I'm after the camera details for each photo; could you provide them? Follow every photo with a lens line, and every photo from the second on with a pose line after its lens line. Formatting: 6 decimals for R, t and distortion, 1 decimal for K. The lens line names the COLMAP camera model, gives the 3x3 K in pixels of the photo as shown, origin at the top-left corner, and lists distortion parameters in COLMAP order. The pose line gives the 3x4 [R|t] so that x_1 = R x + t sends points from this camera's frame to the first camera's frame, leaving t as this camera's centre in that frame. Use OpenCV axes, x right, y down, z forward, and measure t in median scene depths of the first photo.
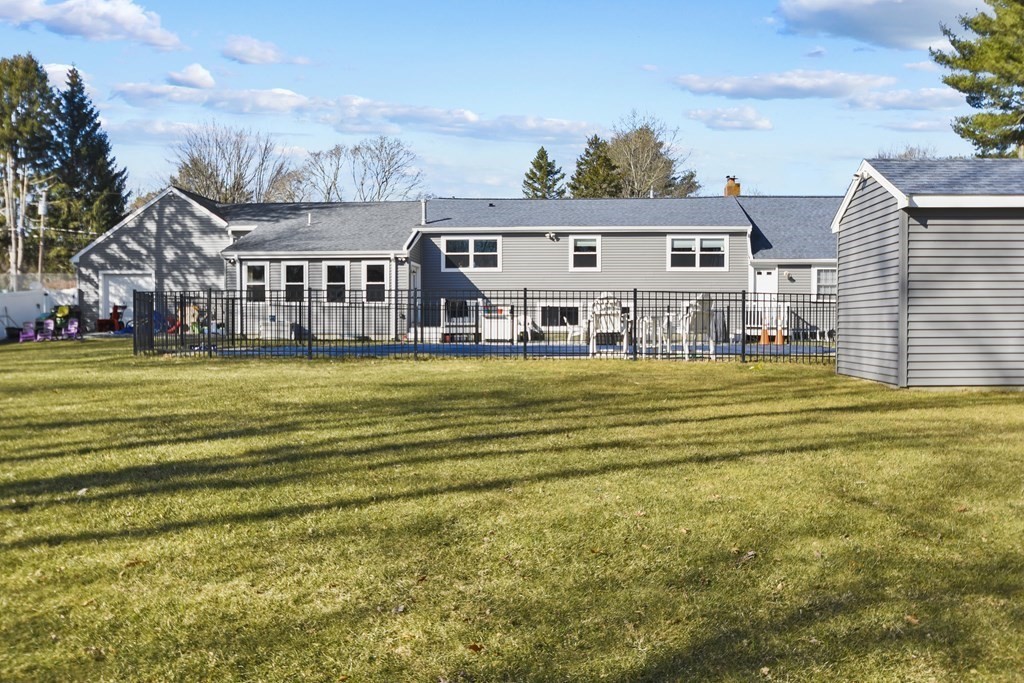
lens RADIAL K [[960.6, 0, 513.0], [0, 960.6, 340.7], [0, 0, 1]] dist [-0.016821, 0.000000]
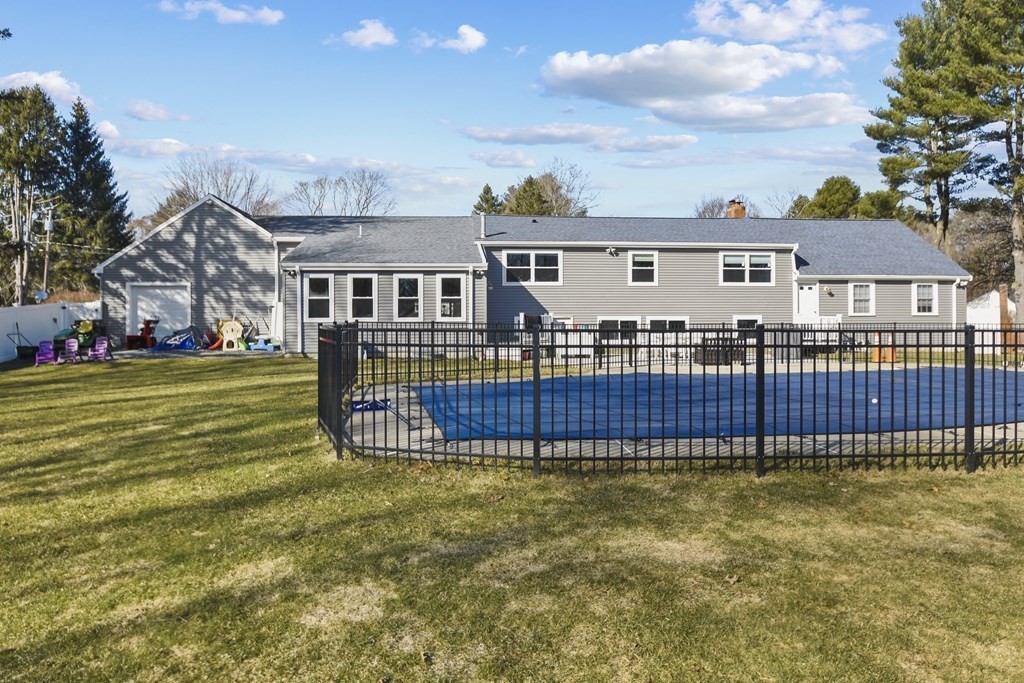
lens RADIAL K [[673.8, 0, 509.6], [0, 673.8, 311.7], [0, 0, 1]] dist [-0.006006, -0.011675]
pose [[0.987524, -0.002259, 0.157455, -0.176771], [0.006977, 0.999543, -0.029422, -0.024514], [-0.157316, 0.030153, 0.987088, 0.313967]]
